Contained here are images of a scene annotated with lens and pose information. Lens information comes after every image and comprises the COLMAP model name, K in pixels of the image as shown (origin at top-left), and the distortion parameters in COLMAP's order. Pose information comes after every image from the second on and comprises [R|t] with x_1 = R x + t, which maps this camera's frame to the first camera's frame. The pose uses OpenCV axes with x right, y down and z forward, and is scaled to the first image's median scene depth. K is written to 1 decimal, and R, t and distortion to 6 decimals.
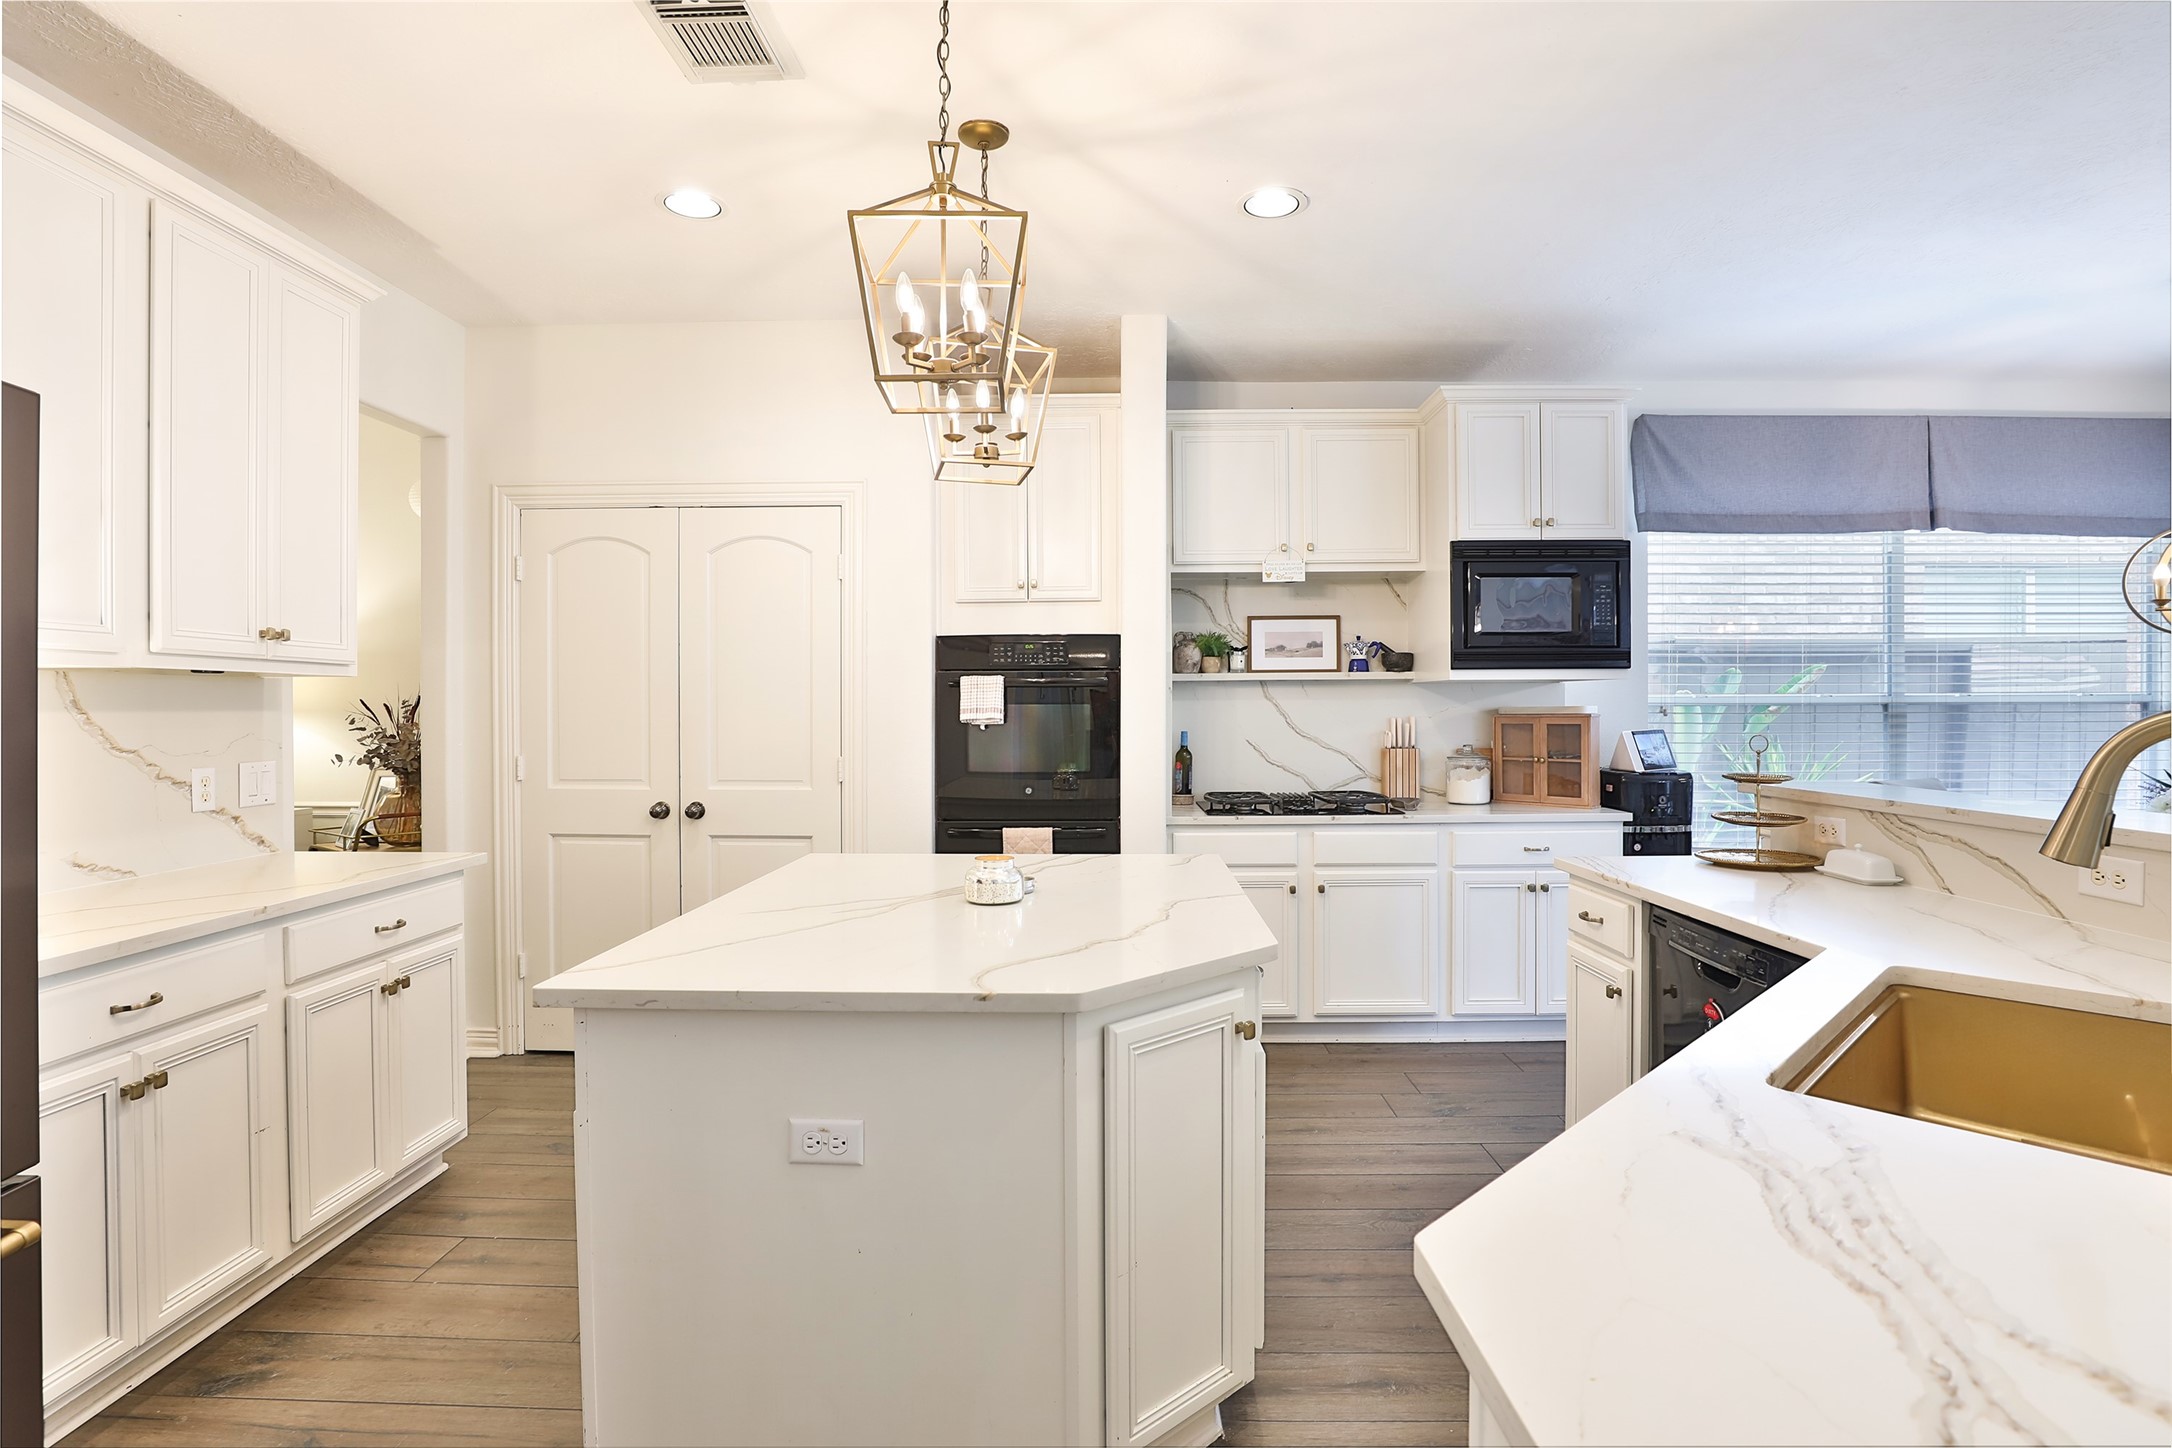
lens RADIAL K [[1035.7, 0, 1088.3], [0, 1035.7, 711.5], [0, 0, 1]] dist [-0.027508, 0.000435]
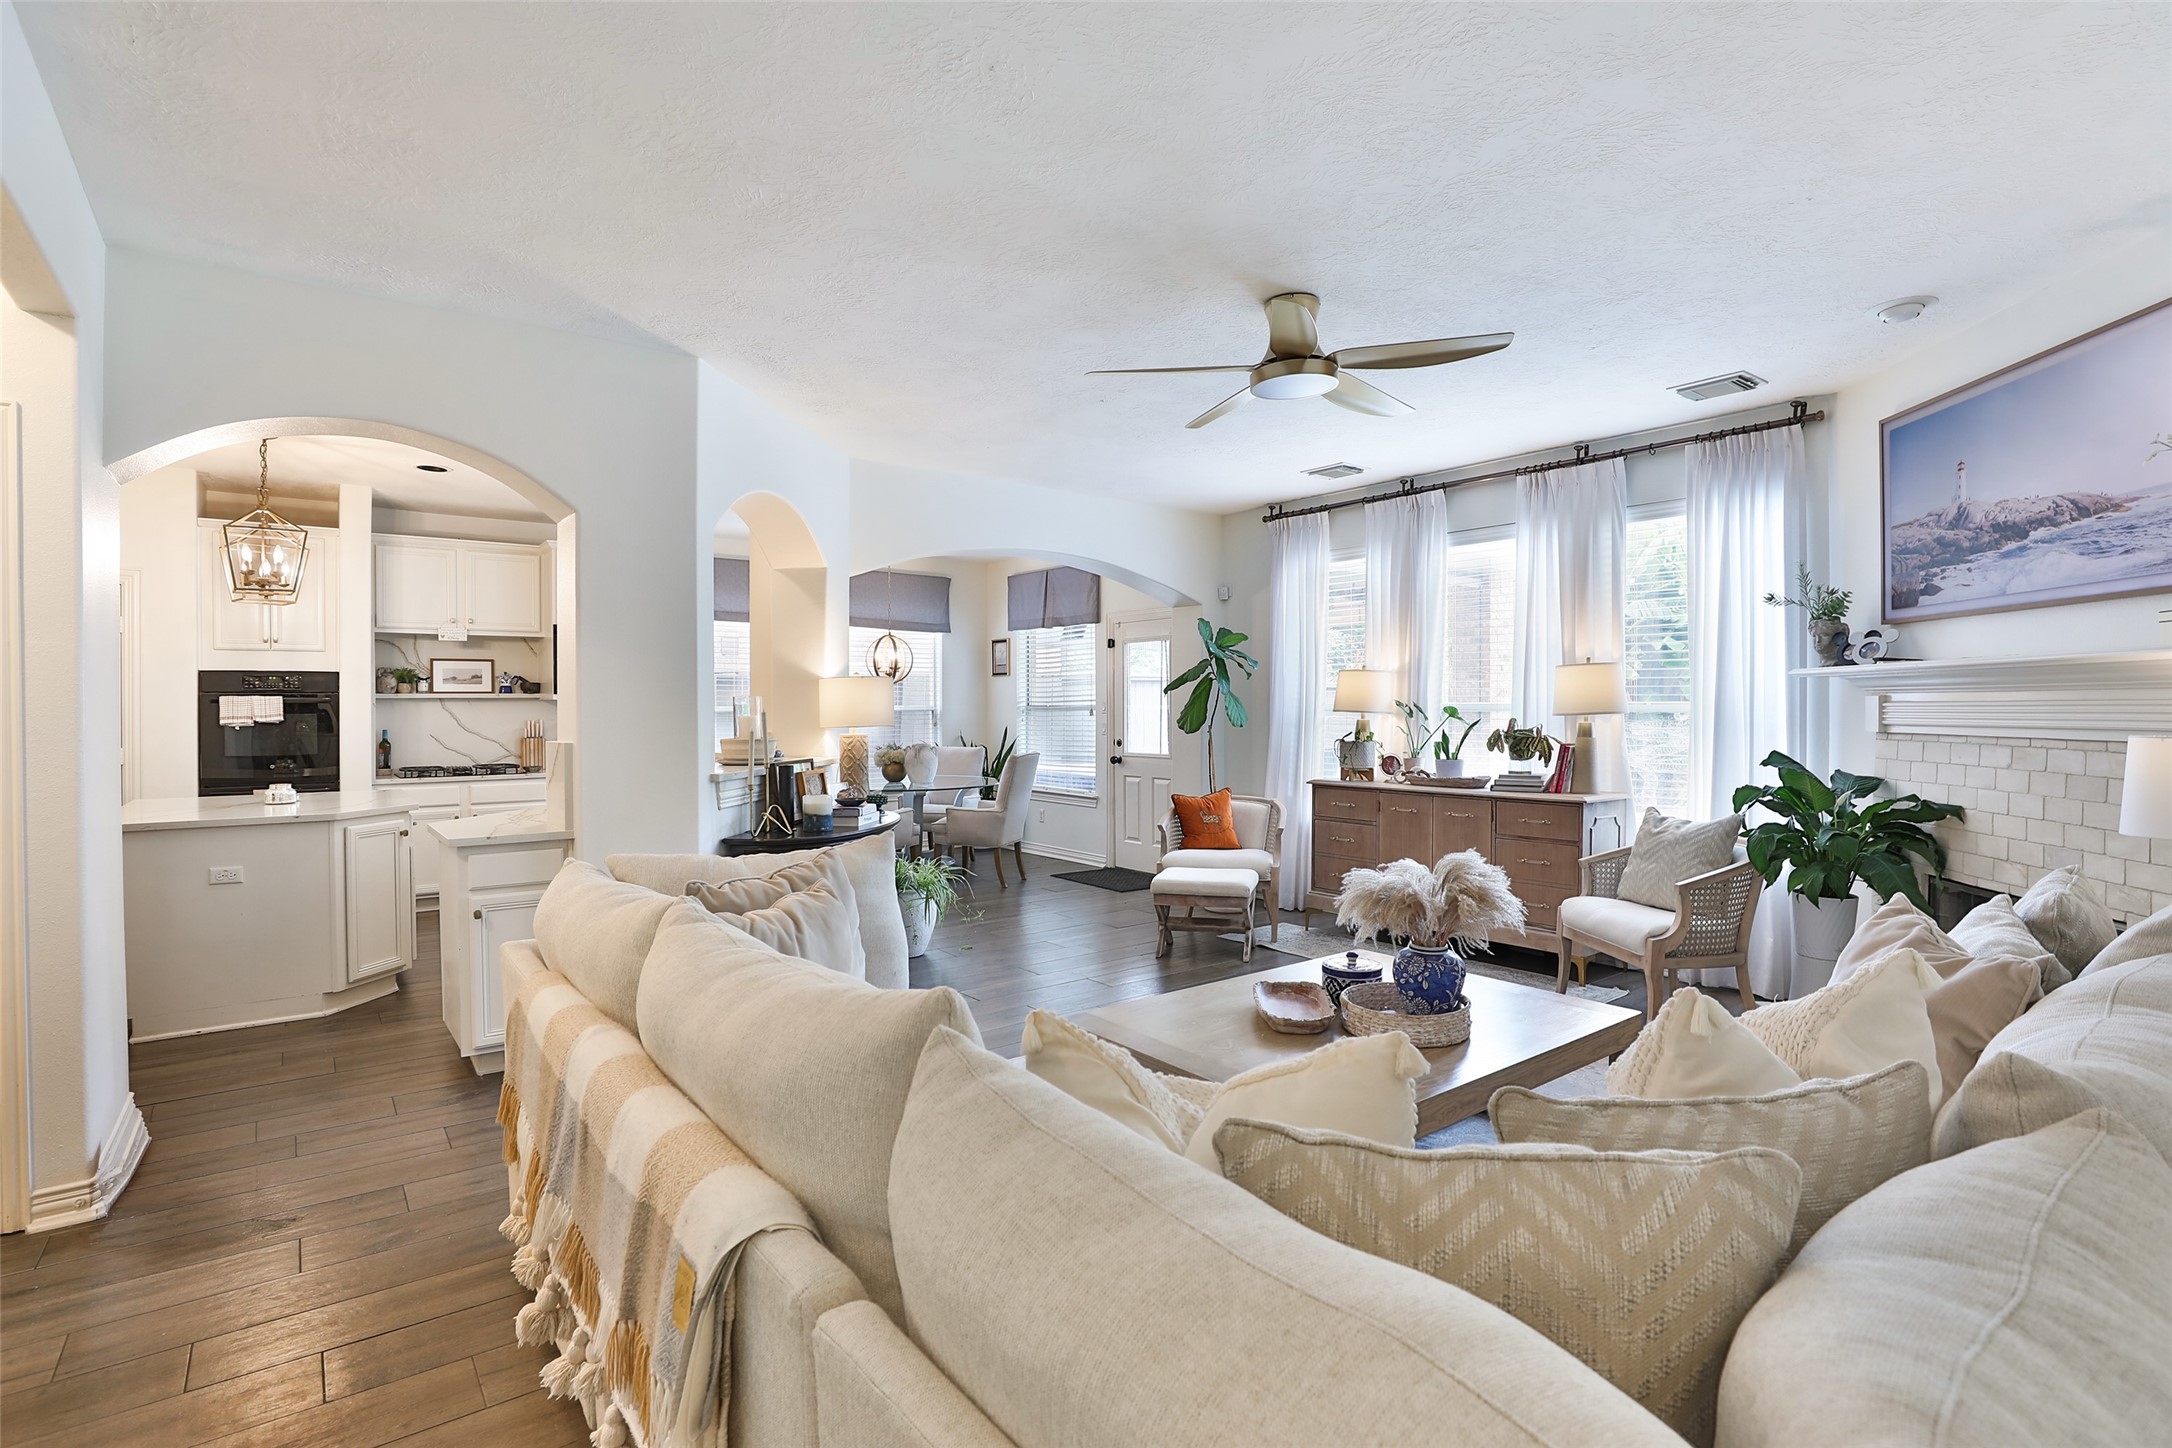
lens RADIAL K [[1035.7, 0, 1081.1], [0, 1035.7, 716.6], [0, 0, 1]] dist [-0.027508, 0.000435]
pose [[0.779024, -0.005843, 0.626966, -0.061066], [0.006597, 0.999978, 0.001122, 0.004214], [-0.626959, 0.003262, 0.779046, -0.927929]]
